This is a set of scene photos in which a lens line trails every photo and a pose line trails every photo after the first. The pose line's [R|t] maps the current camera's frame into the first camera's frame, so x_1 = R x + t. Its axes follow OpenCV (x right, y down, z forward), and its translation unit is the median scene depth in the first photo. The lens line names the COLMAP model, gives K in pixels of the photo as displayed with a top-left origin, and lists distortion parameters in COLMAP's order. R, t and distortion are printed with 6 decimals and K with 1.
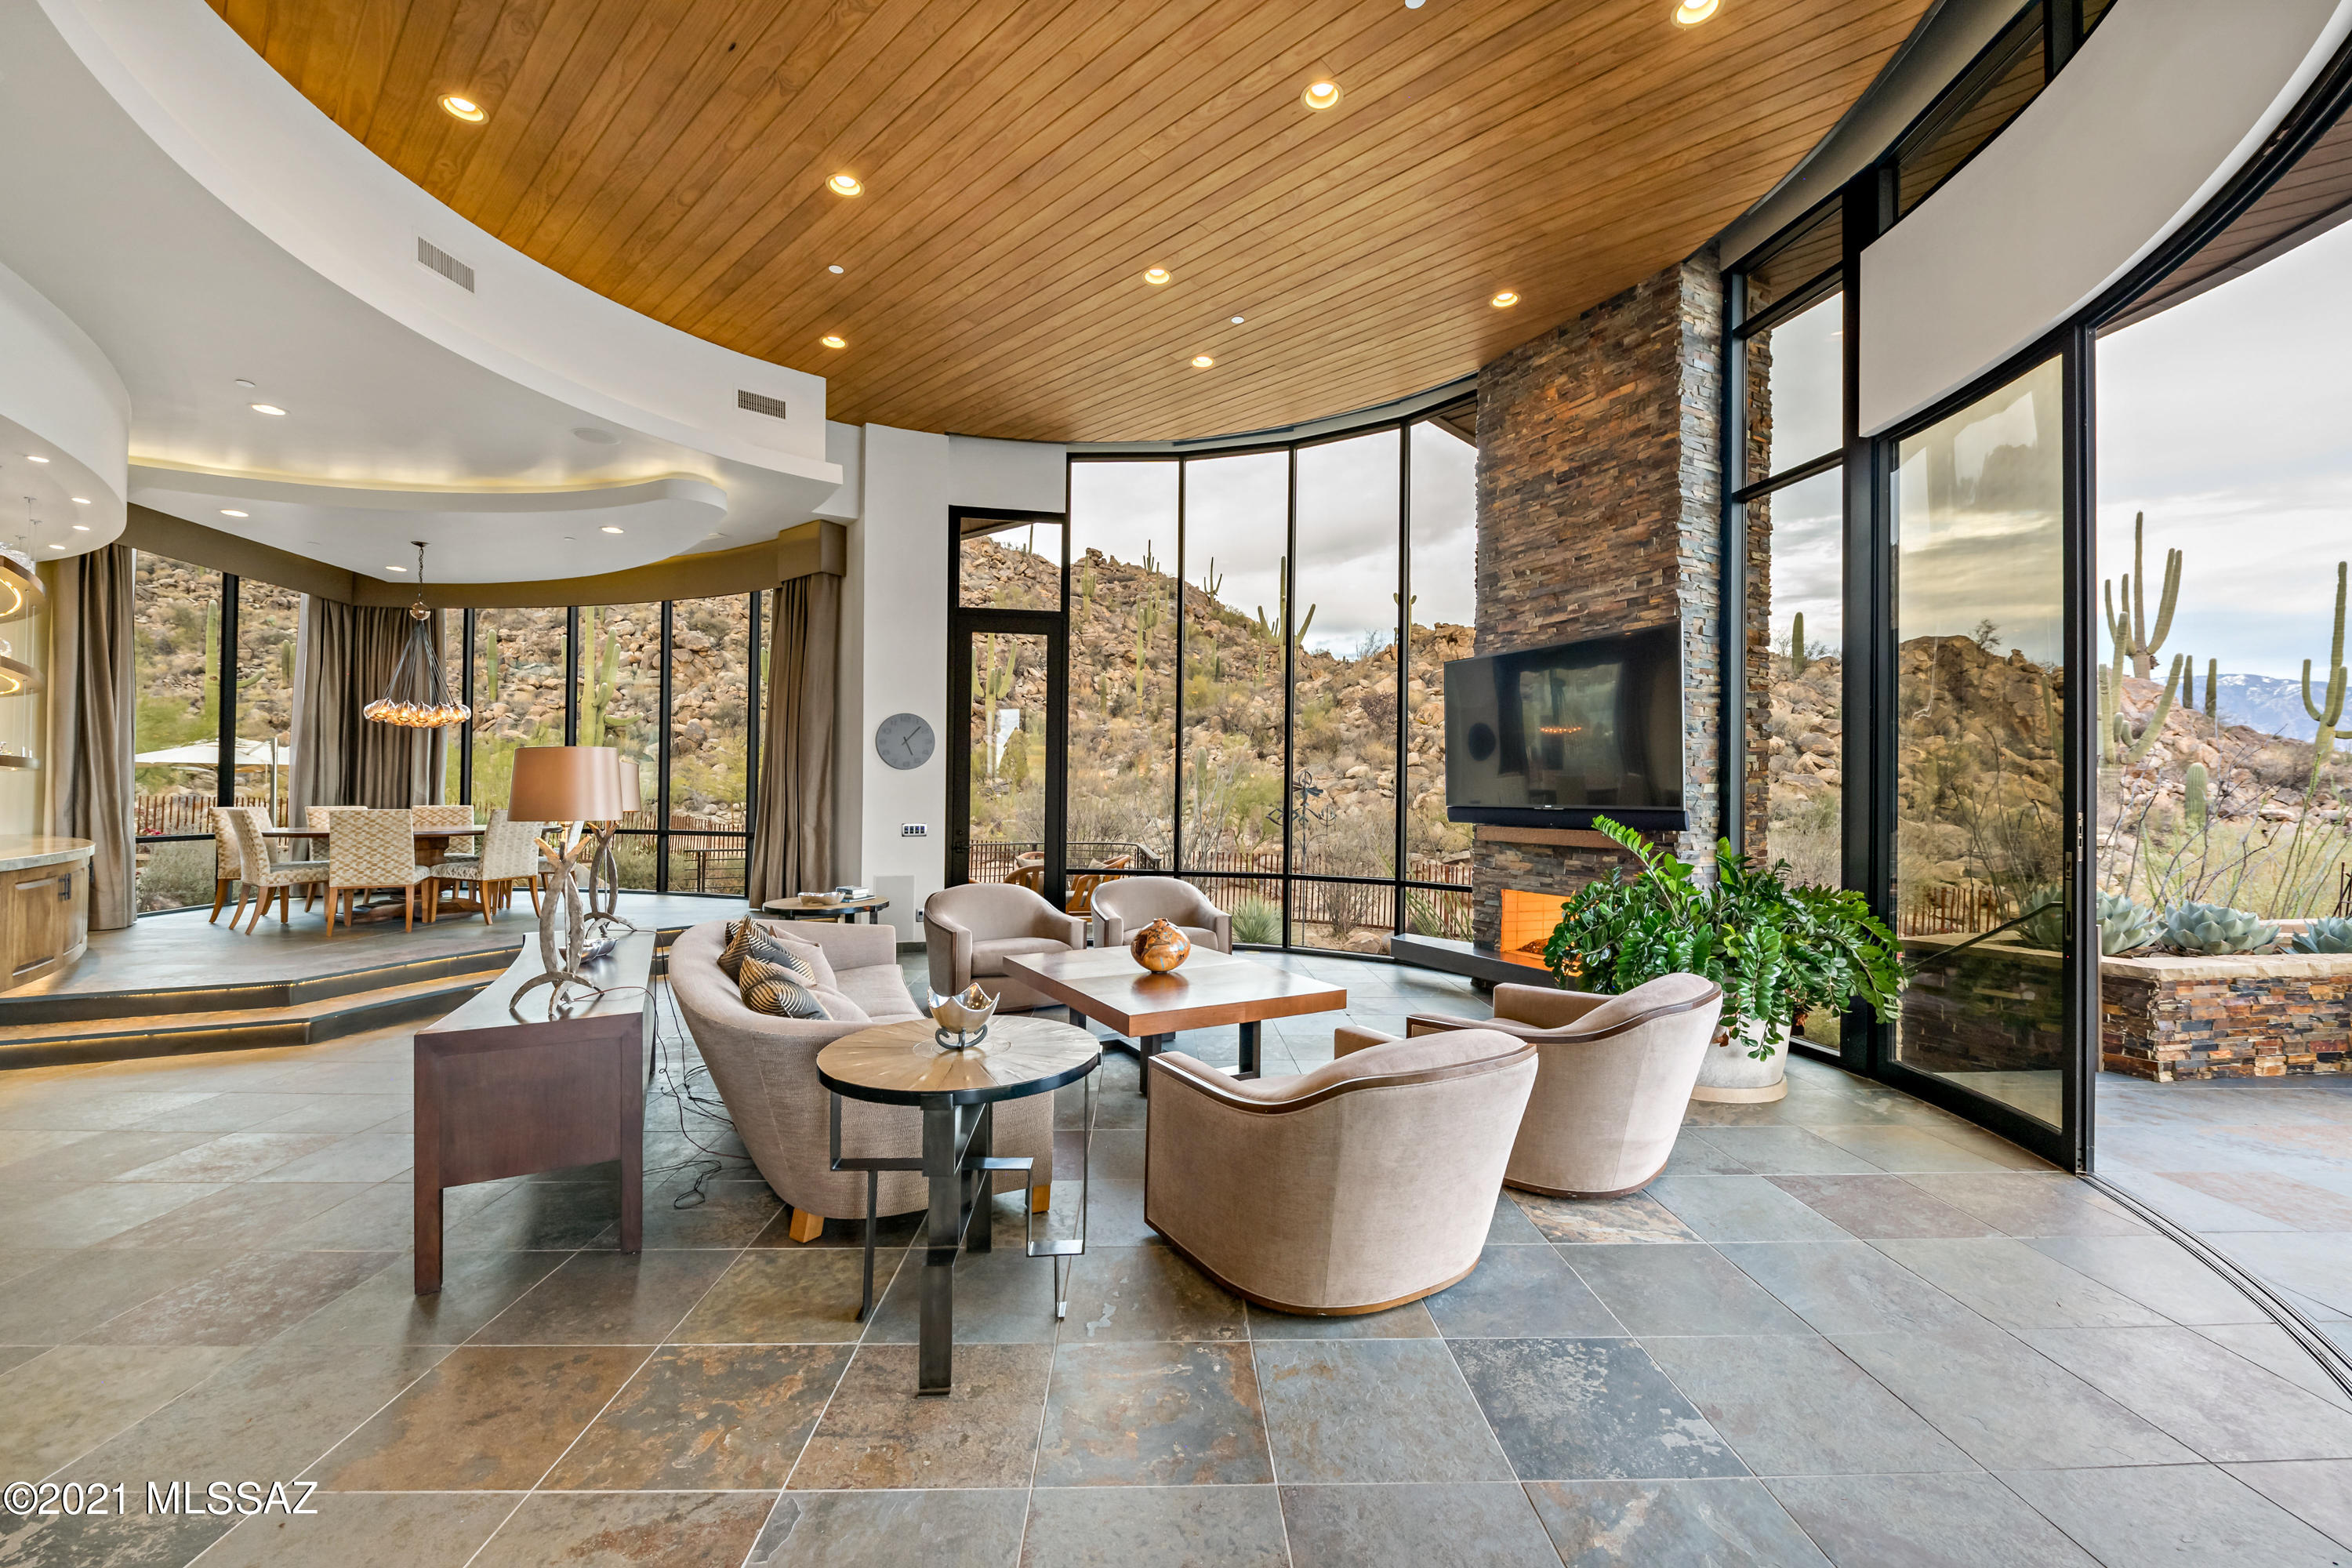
lens RADIAL K [[937.9, 0, 1174.9], [0, 937.9, 784.6], [0, 0, 1]] dist [0.000487, -0.000445]
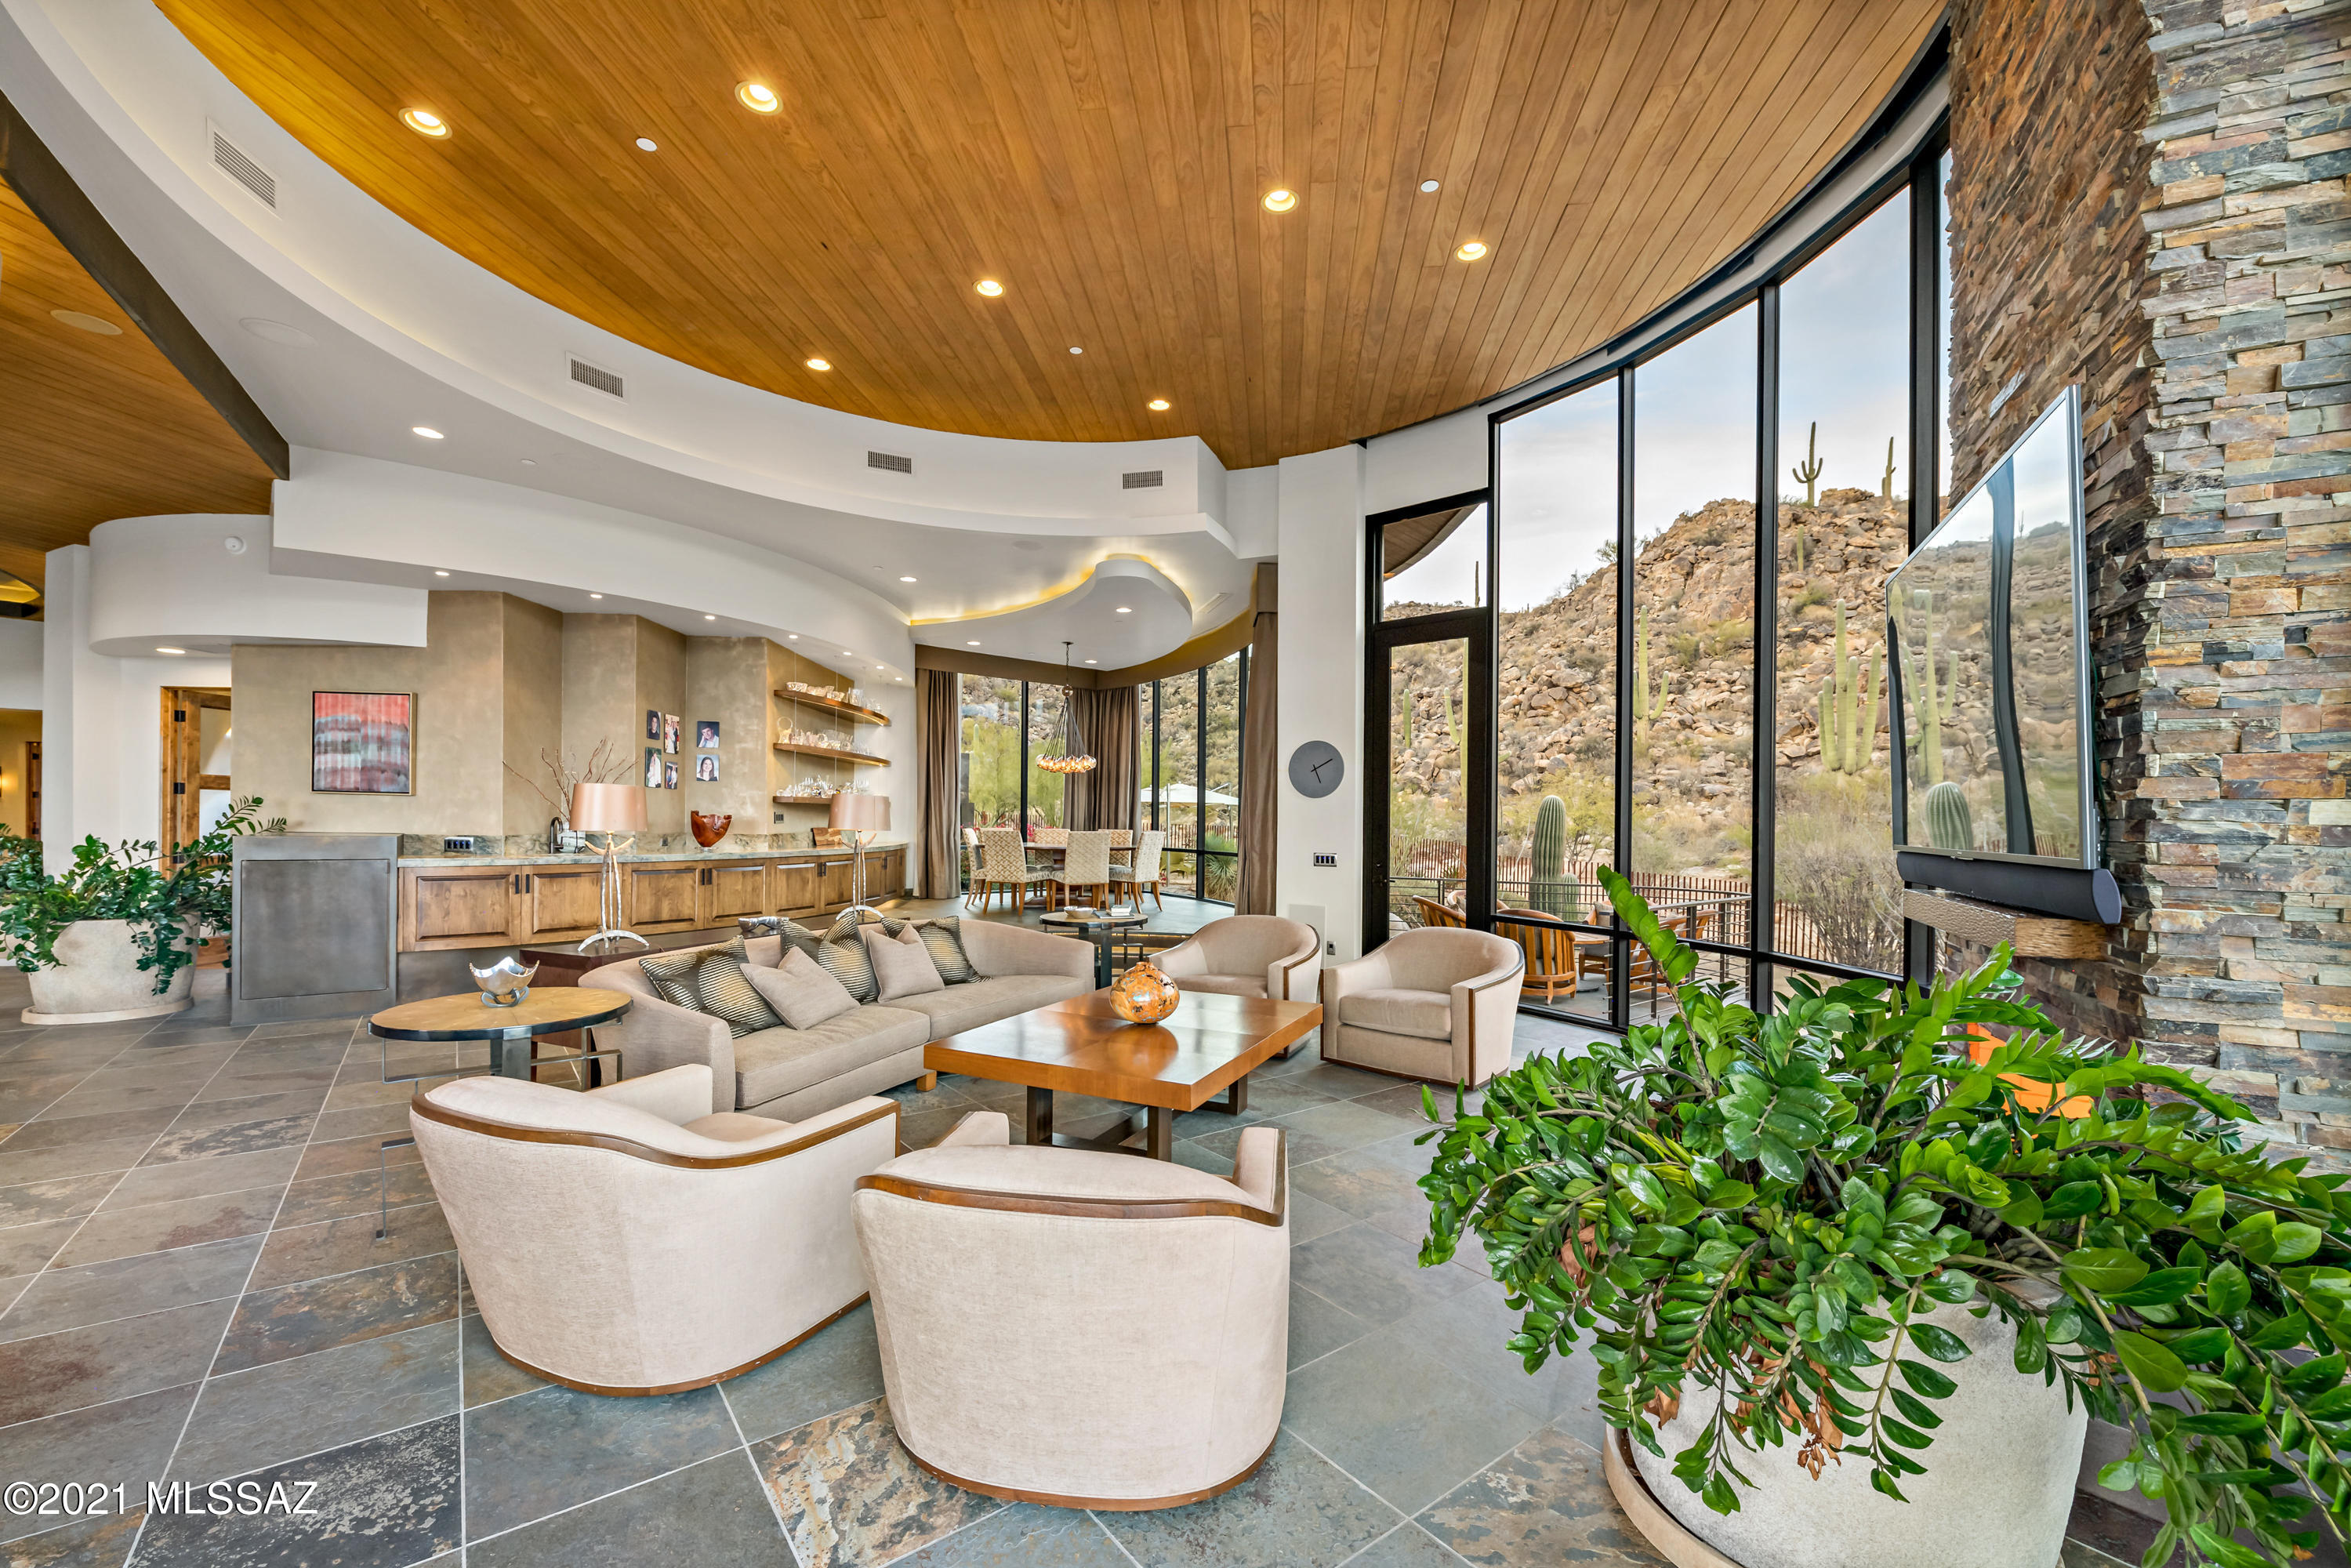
lens RADIAL K [[937.6, 0, 1195.5], [0, 937.6, 817.1], [0, 0, 1]] dist [0.000487, -0.000445]
pose [[0.593007, -0.001777, -0.805196, 0.476715], [0.000982, 0.999998, -0.001483, 0.006671], [0.805197, 0.000088, 0.593008, 0.348430]]
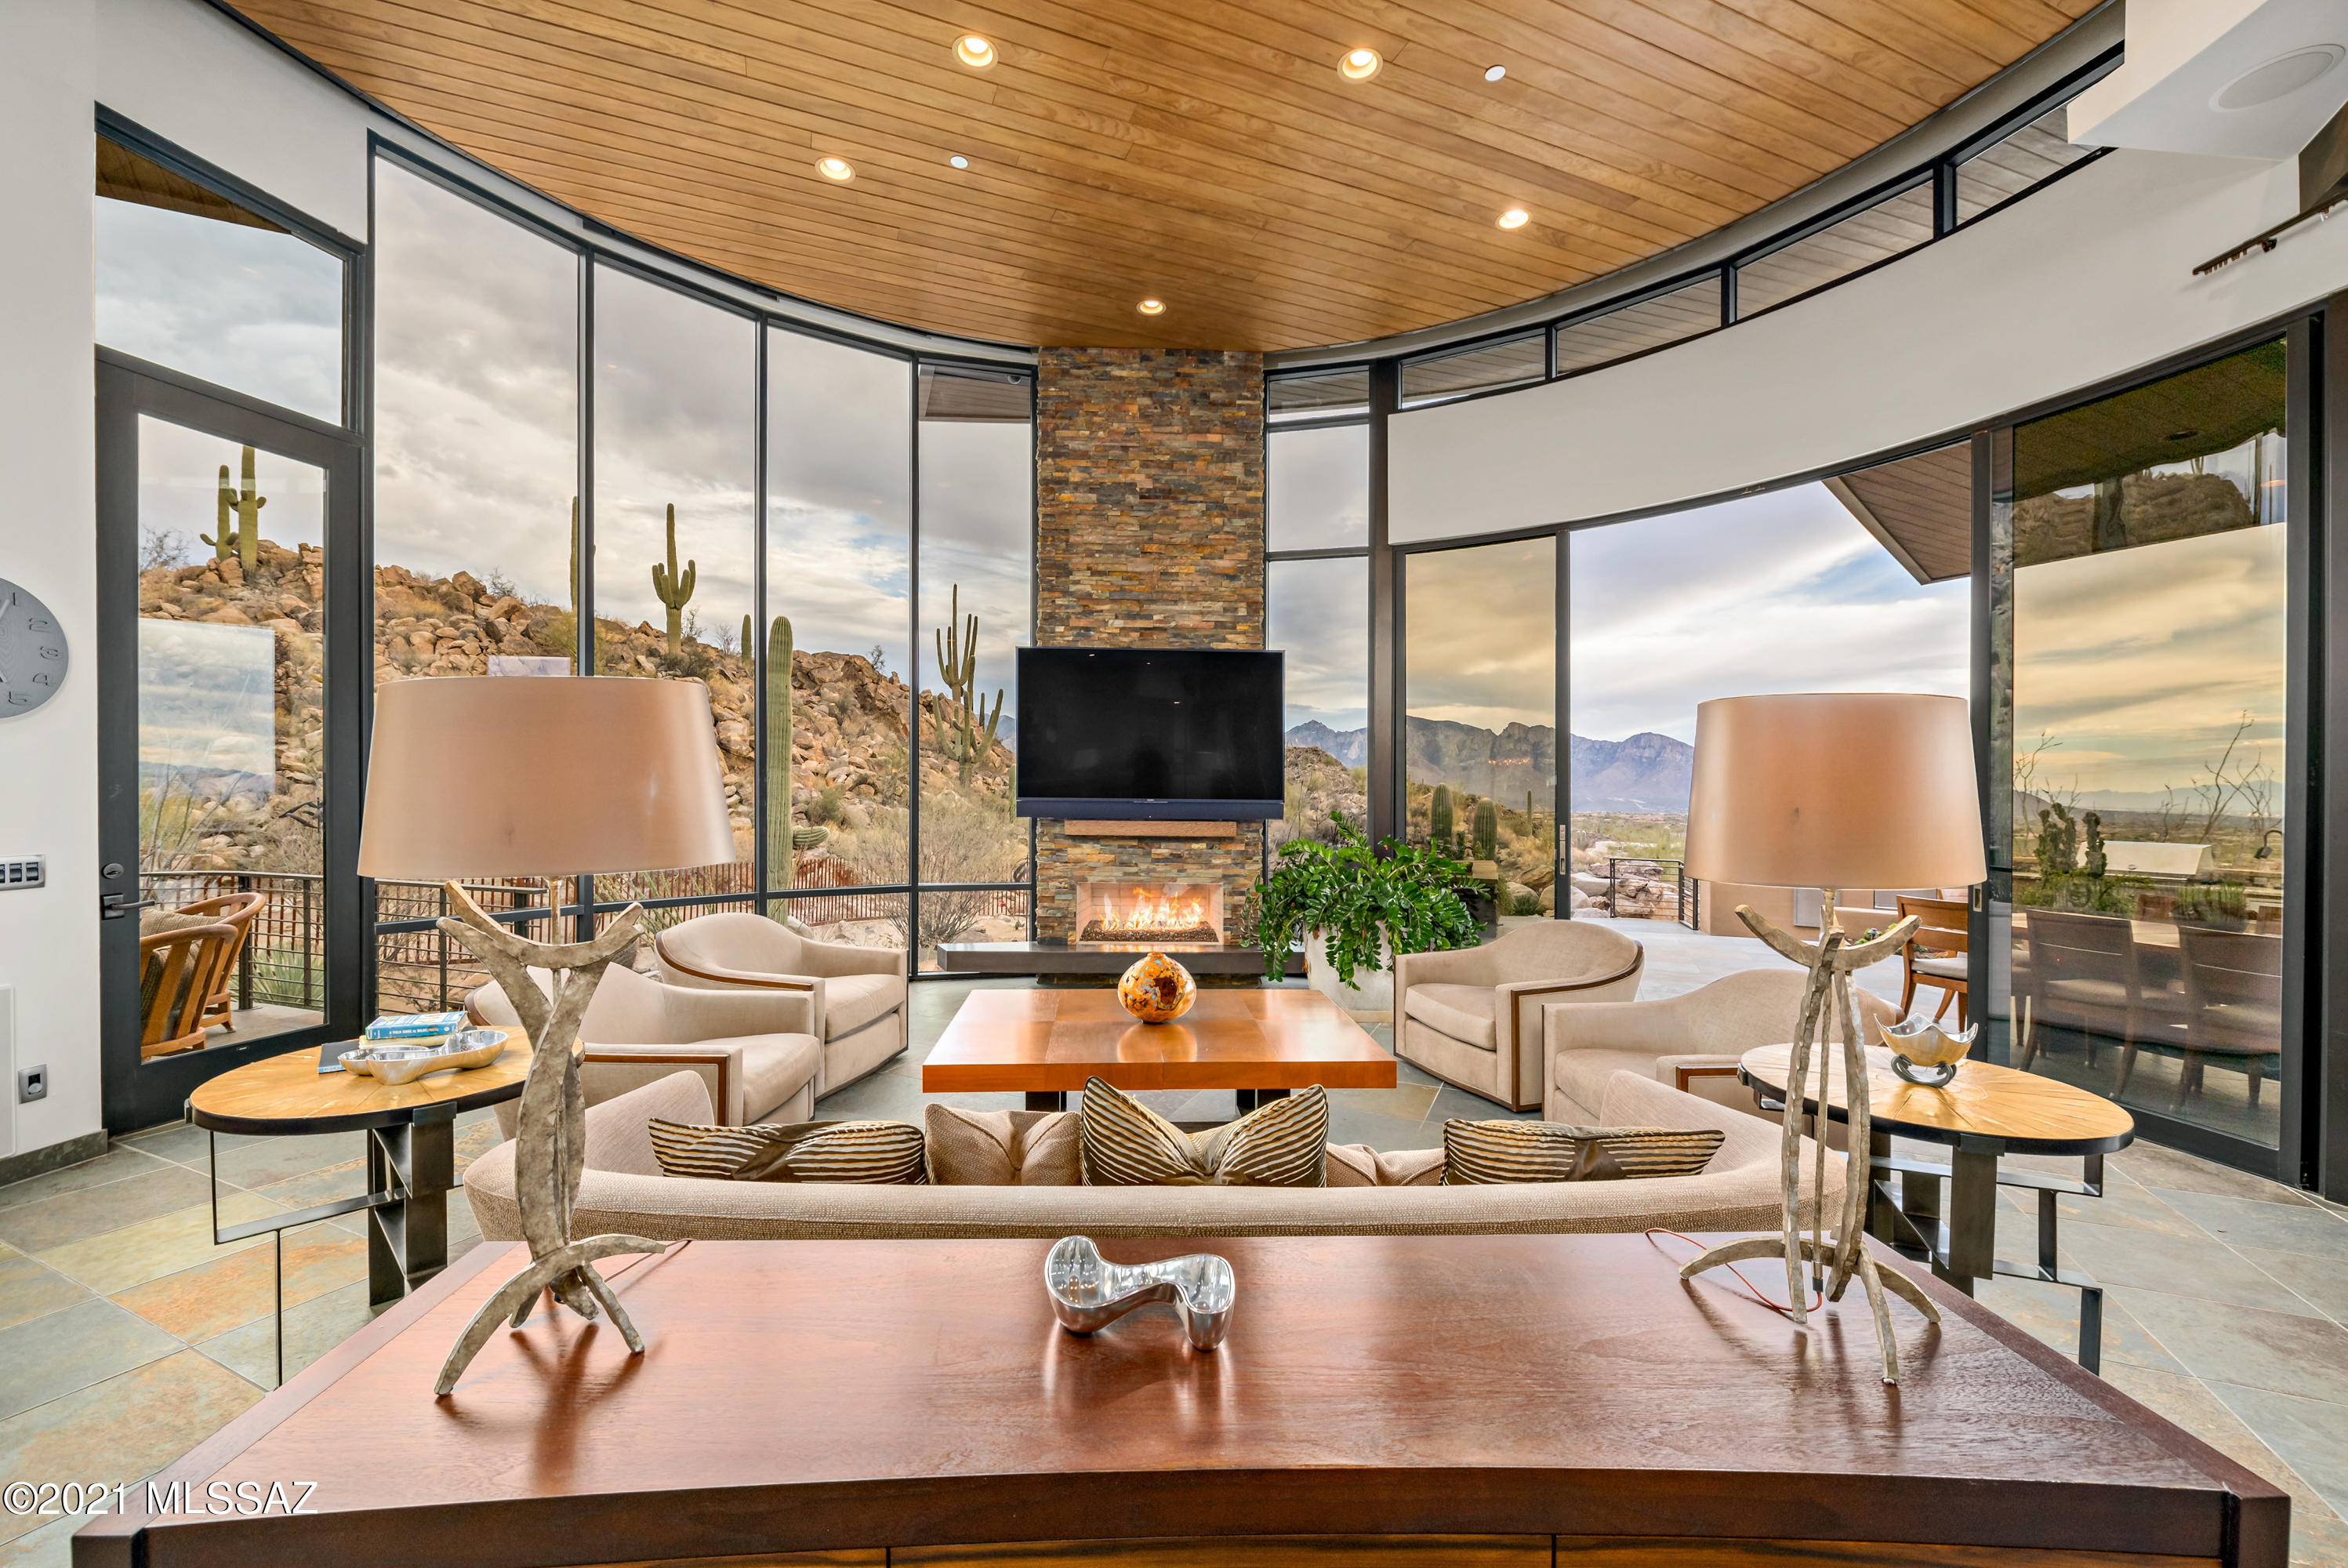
lens RADIAL K [[936.3, 0, 1168.5], [0, 936.3, 799.0], [0, 0, 1]] dist [0.000487, -0.000445]
pose [[0.439210, -0.008721, 0.898342, -0.466766], [-0.018109, 0.999664, 0.018558, 0.001452], [-0.898202, -0.024419, 0.438904, 0.429631]]
